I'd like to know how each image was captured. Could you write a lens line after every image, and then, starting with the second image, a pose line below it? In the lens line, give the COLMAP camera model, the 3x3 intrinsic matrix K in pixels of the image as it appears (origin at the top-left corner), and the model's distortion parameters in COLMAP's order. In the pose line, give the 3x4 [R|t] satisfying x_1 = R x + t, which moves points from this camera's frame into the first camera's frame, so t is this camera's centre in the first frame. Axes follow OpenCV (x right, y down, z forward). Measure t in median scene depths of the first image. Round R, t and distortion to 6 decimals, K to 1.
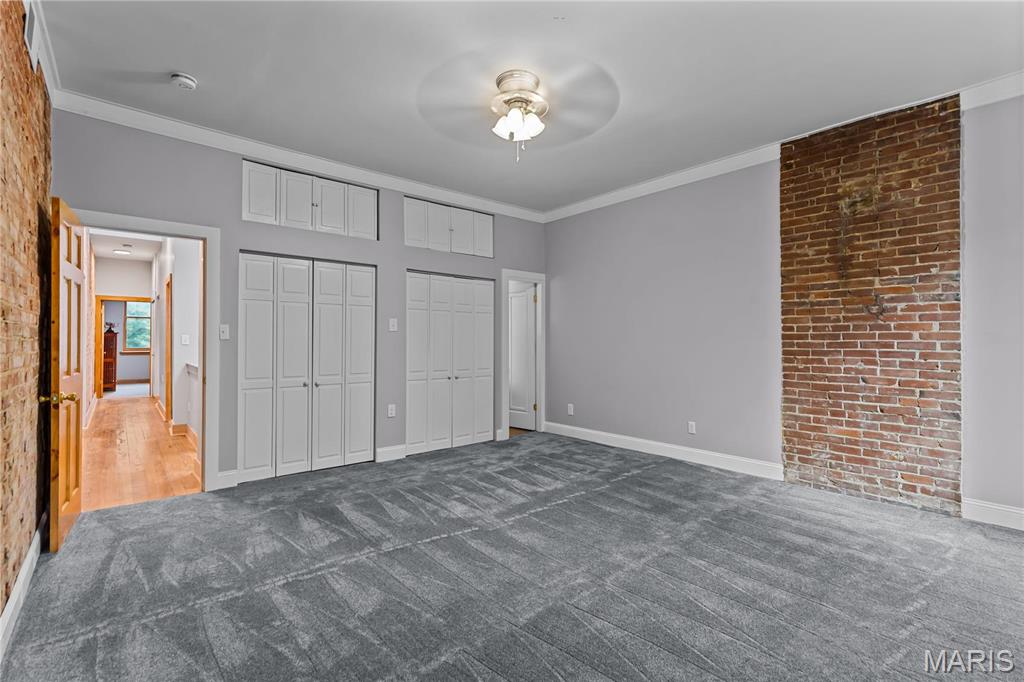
lens RADIAL K [[475.8, 0, 513.2], [0, 475.8, 337.3], [0, 0, 1]] dist [0.003966, 0.000458]
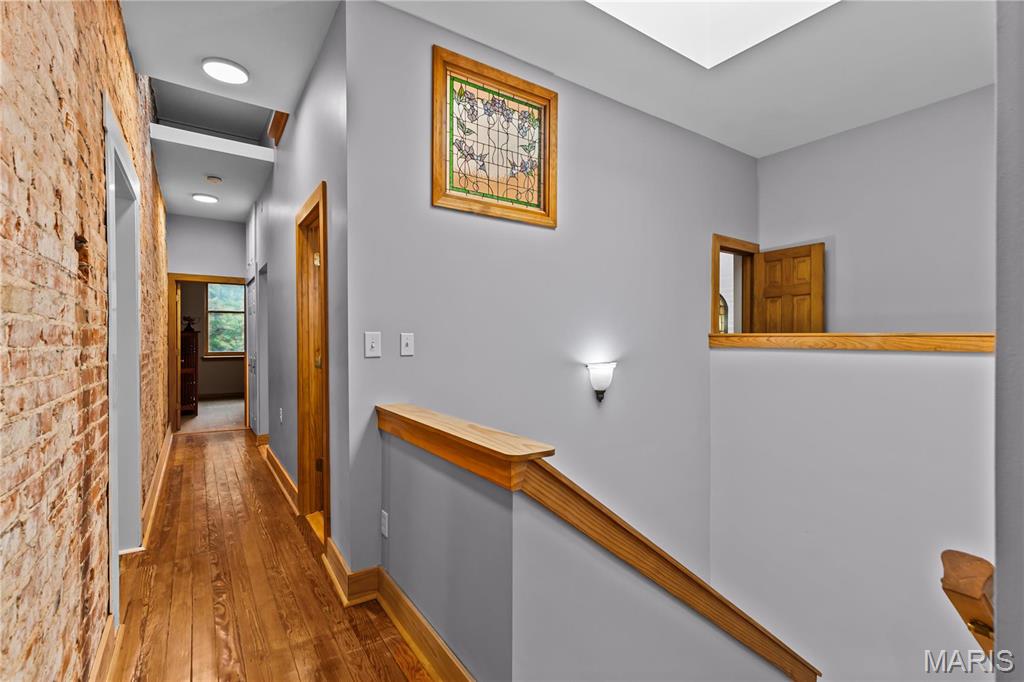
lens RADIAL K [[475.8, 0, 512.2], [0, 475.8, 344.3], [0, 0, 1]] dist [0.003966, 0.000458]
pose [[0.994252, -0.002603, -0.107034, -0.314874], [0.004401, 0.999853, 0.016566, 0.000600], [0.106975, -0.016942, 0.994117, 0.373945]]
